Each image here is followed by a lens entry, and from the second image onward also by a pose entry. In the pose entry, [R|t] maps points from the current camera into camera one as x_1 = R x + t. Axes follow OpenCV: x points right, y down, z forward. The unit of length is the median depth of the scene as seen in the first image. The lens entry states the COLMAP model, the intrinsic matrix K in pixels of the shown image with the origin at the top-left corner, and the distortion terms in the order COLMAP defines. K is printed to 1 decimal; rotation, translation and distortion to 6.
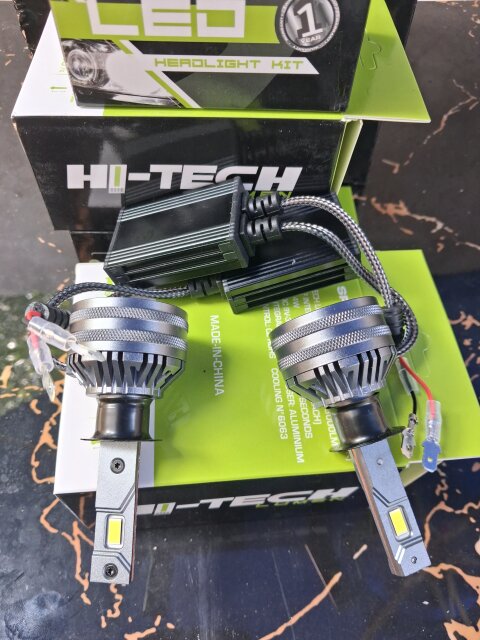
lens RADIAL K [[516.9, 0, 239.2], [0, 516.9, 330.6], [0, 0, 1]] dist [0.001155, -0.024441]
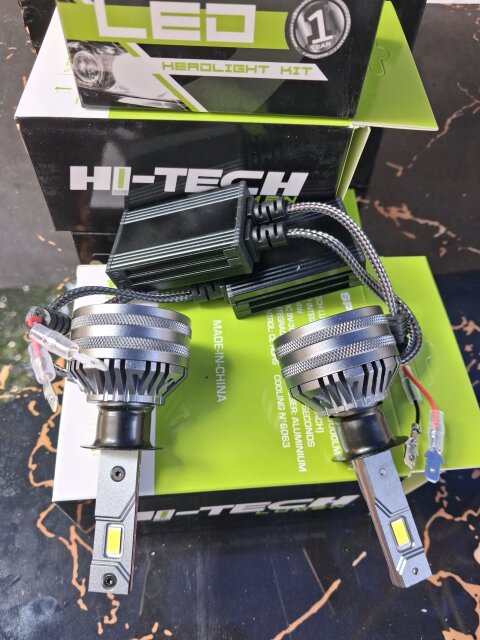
lens RADIAL K [[516.9, 0, 246.0], [0, 516.9, 326.7], [0, 0, 1]] dist [0.001155, -0.024441]
pose [[0.999718, 0.015580, 0.017924, -0.010532], [-0.015652, 0.999870, 0.003841, -0.021735], [-0.017861, -0.004120, 0.999832, 0.009066]]
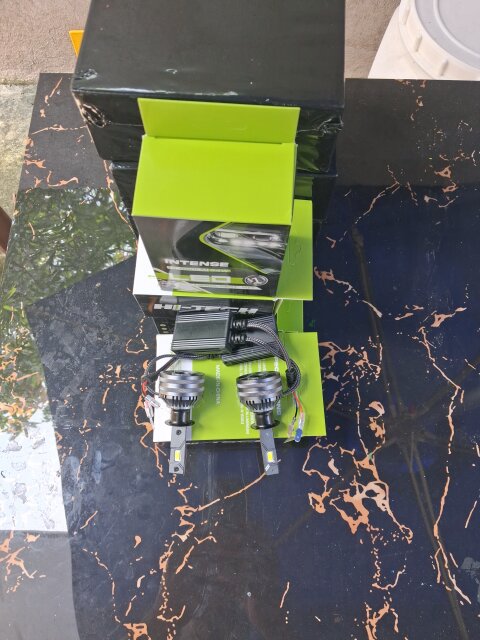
lens RADIAL K [[516.9, 0, 235.1], [0, 516.9, 322.5], [0, 0, 1]] dist [0.001155, -0.024441]
pose [[0.998147, 0.048091, -0.037271, 0.106370], [-0.037639, 0.969355, 0.242762, -0.782146], [0.047804, -0.240910, 0.969370, -1.174166]]
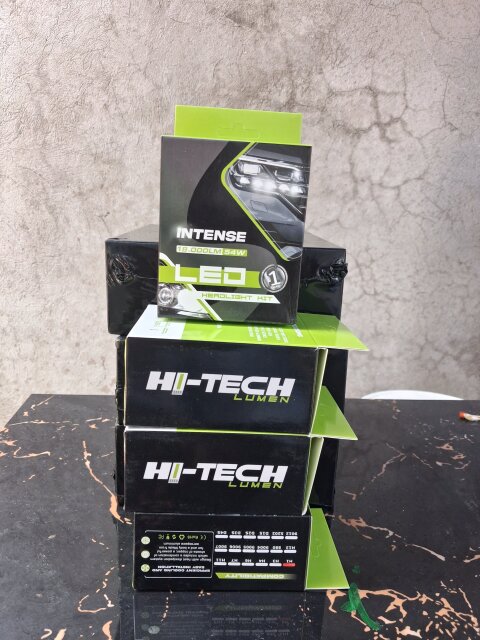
lens RADIAL K [[516.9, 0, 243.2], [0, 516.9, 313.7], [0, 0, 1]] dist [0.001155, -0.024441]
pose [[0.998816, 0.016532, 0.045759, -0.106115], [0.019862, 0.720018, -0.693671, 0.483787], [-0.044415, 0.693759, 0.718837, -0.542632]]
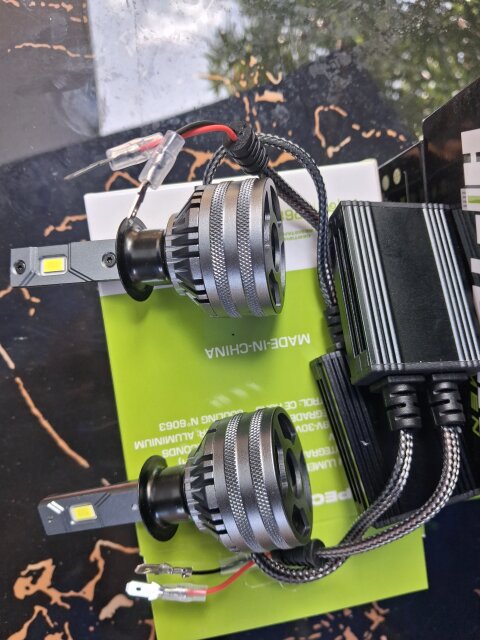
lens RADIAL K [[516.9, 0, 239.1], [0, 516.9, 321.1], [0, 0, 1]] dist [0.001155, -0.024441]
pose [[0.063697, 0.997960, 0.004414, -0.088770], [-0.891384, 0.054905, 0.449911, -0.312338], [0.448751, -0.032593, 0.893062, 0.206903]]
